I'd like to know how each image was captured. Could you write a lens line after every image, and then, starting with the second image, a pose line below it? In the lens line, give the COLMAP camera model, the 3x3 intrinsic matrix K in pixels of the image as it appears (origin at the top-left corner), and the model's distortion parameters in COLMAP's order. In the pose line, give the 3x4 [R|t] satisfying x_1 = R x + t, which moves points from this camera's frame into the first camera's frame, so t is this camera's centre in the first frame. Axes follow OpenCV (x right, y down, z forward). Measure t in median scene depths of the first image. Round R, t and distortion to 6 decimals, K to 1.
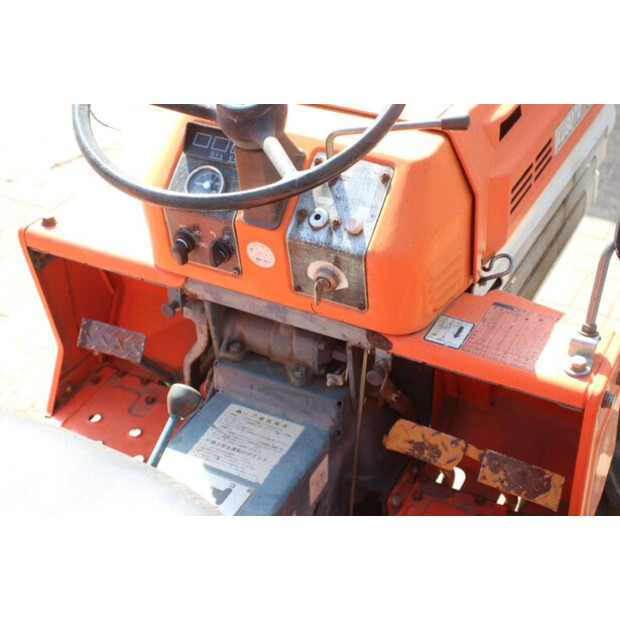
lens RADIAL K [[1006.8, 0, 310.6], [0, 1006.8, 308.8], [0, 0, 1]] dist [0.051113, 0.000000]
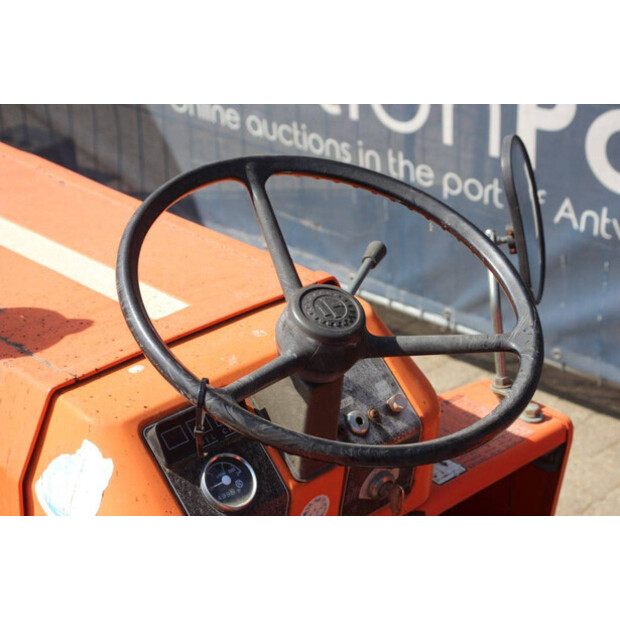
lens RADIAL K [[1395.4, 0, 307.2], [0, 1395.4, 311.0], [0, 0, 1]] dist [0.303473, 0.000000]
pose [[0.335210, -0.415145, 0.845748, -0.824405], [0.535514, 0.822529, 0.191498, -0.358413], [-0.775151, 0.388718, 0.498036, 0.381143]]
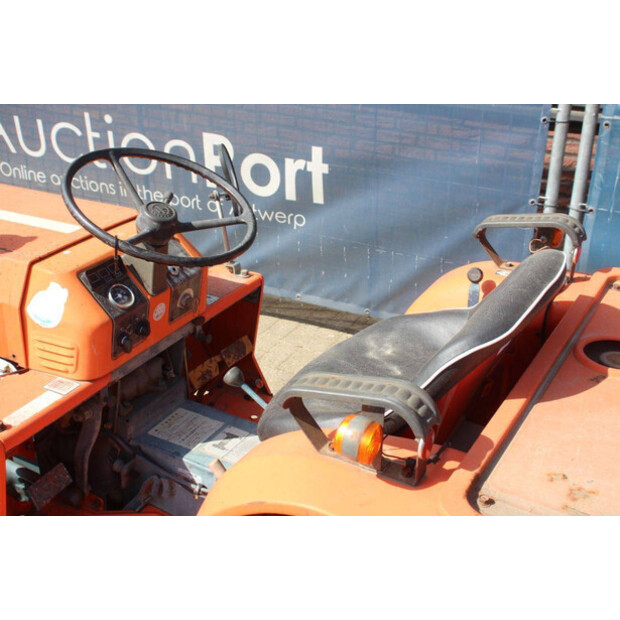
lens RADIAL K [[840.4, 0, 305.3], [0, 840.4, 313.0], [0, 0, 1]] dist [0.077201, 0.000000]
pose [[0.036541, -0.433985, 0.900179, -1.196876], [0.552221, 0.759527, 0.343759, -0.367932], [-0.832896, 0.484537, 0.267409, 0.394991]]
